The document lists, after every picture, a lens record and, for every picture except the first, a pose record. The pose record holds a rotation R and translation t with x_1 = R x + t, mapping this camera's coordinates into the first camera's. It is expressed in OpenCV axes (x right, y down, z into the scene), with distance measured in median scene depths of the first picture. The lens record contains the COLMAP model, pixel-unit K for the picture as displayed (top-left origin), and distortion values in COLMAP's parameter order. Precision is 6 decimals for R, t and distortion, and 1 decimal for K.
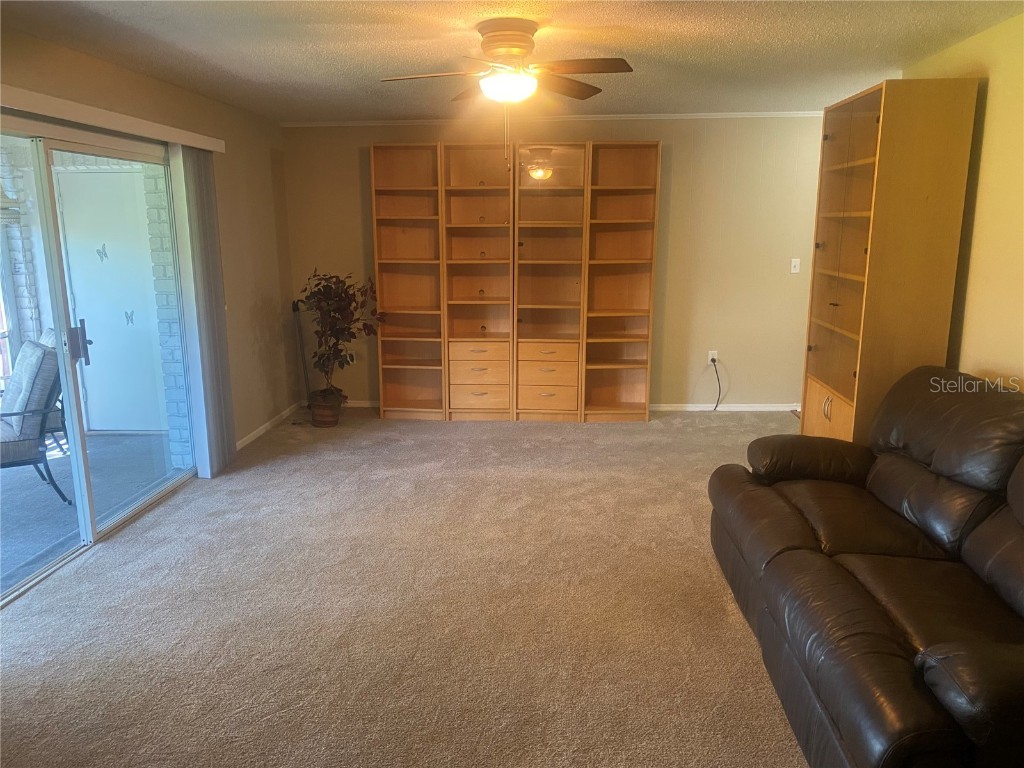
lens RADIAL K [[774.2, 0, 508.9], [0, 774.2, 377.6], [0, 0, 1]] dist [0.101487, -0.188353]
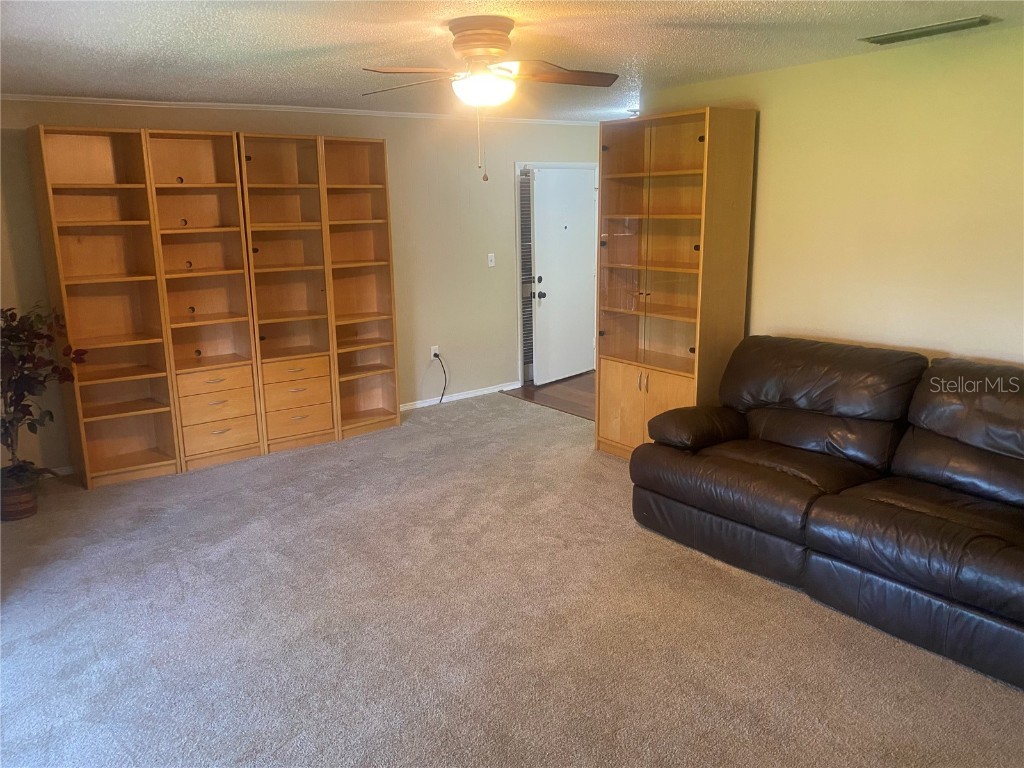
lens RADIAL K [[789.4, 0, 512.0], [0, 789.4, 362.1], [0, 0, 1]] dist [0.078062, -0.123302]
pose [[0.769641, -0.138063, 0.623371, -0.328220], [0.139426, 0.989120, 0.046928, -0.050180], [-0.623068, 0.050797, 0.780516, 0.137394]]
